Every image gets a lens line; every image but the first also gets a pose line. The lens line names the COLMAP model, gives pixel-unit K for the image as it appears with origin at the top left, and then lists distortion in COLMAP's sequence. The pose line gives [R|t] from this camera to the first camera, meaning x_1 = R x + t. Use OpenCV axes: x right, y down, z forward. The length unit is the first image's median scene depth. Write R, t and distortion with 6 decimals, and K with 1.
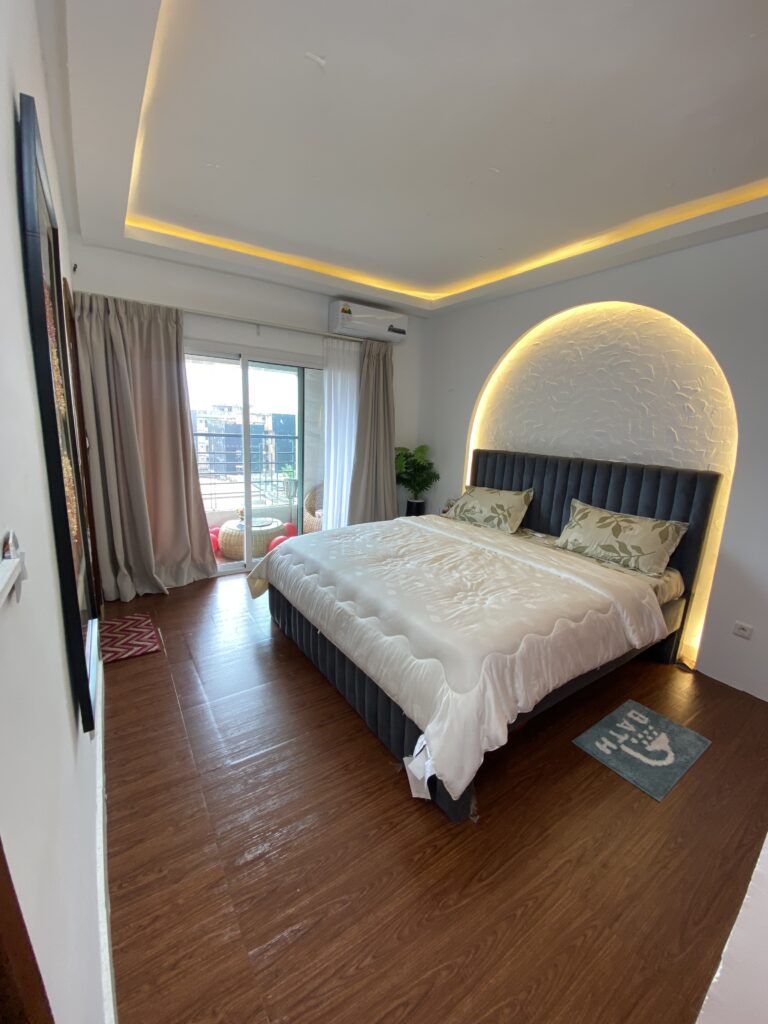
lens RADIAL K [[405.9, 0, 380.5], [0, 405.9, 521.4], [0, 0, 1]] dist [0.026040, -0.018906]
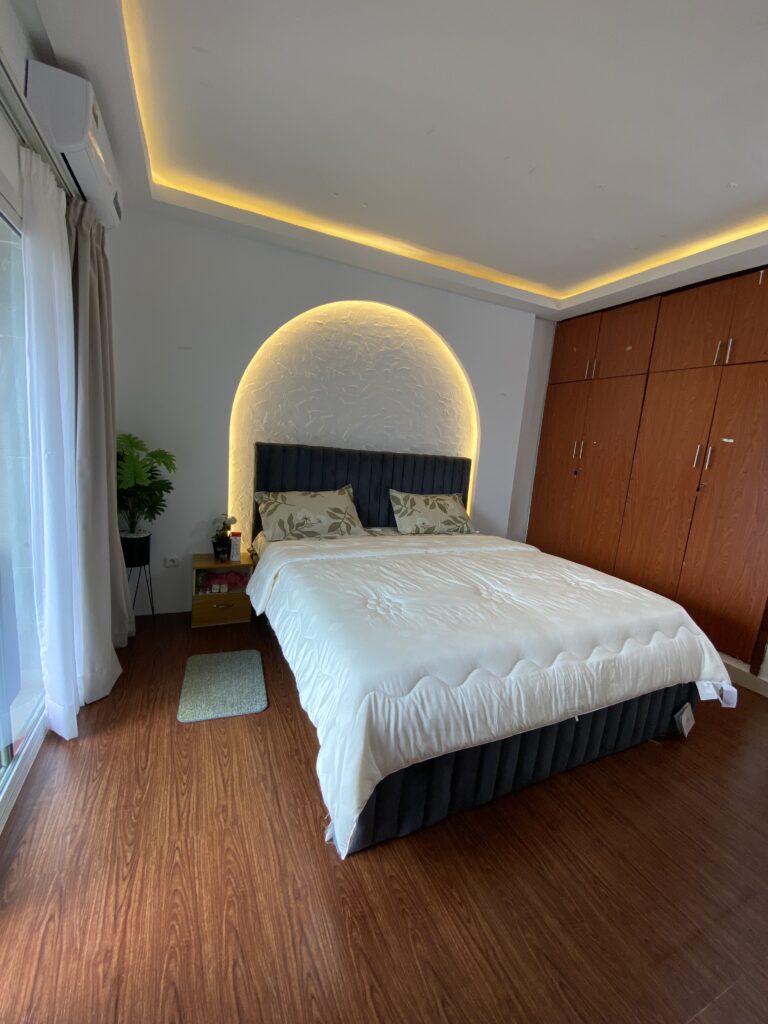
lens RADIAL K [[405.9, 0, 380.5], [0, 405.9, 521.4], [0, 0, 1]] dist [0.026040, -0.018906]
pose [[0.176400, -0.223214, 0.958675, -0.612411], [0.156178, 0.967958, 0.196638, -0.195614], [-0.971849, 0.115037, 0.205609, 0.839993]]
